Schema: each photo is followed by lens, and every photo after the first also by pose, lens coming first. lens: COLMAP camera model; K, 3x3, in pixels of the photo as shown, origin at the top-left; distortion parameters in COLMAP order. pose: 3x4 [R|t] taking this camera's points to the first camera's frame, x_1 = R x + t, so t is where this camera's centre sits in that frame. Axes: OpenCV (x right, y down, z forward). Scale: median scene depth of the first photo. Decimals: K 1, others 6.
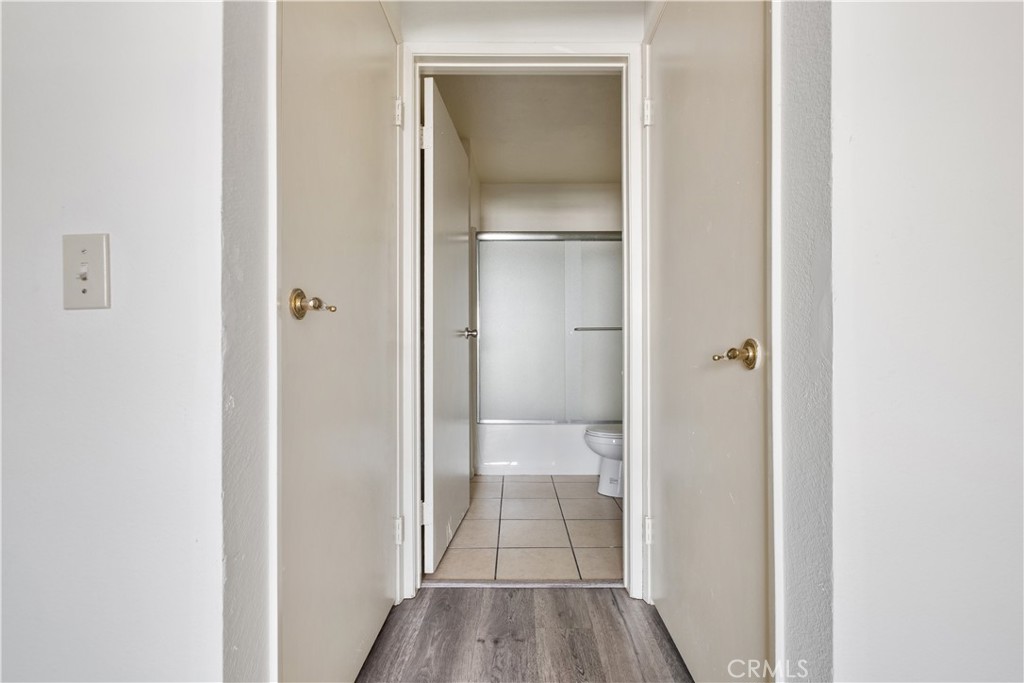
lens RADIAL K [[448.3, 0, 512.0], [0, 448.3, 341.5], [0, 0, 1]] dist [-0.001381, -0.000111]
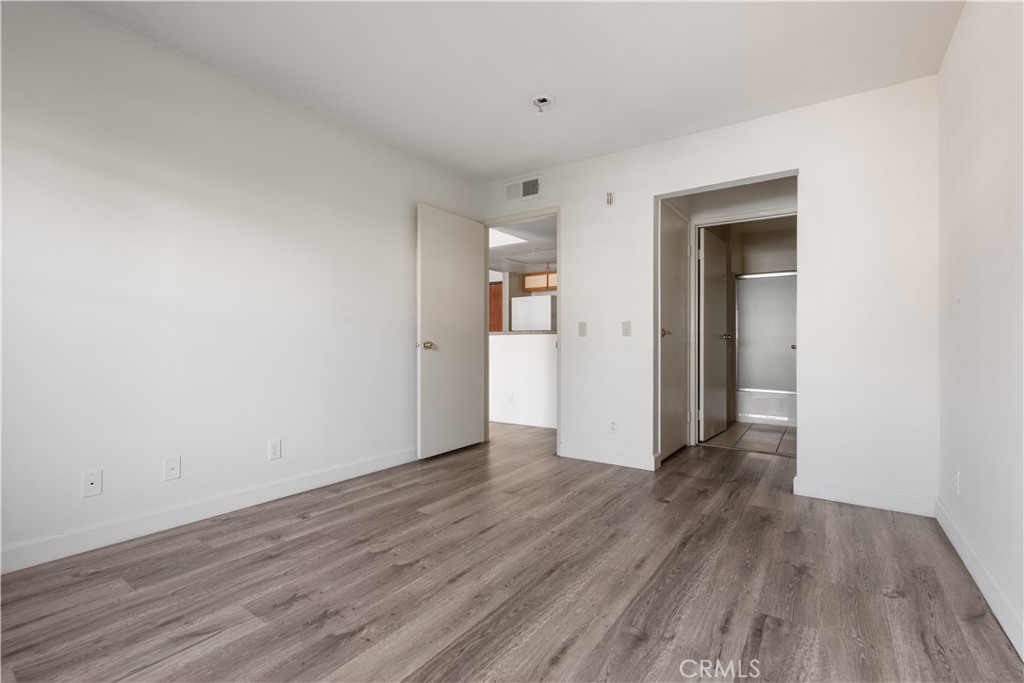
lens RADIAL K [[448.3, 0, 512.0], [0, 448.3, 341.5], [0, 0, 1]] dist [-0.001381, -0.000111]
pose [[0.829438, 0.004150, -0.558584, 0.298680], [0.000150, 0.999971, 0.007652, -0.020366], [0.558599, -0.006431, 0.829413, -1.487501]]
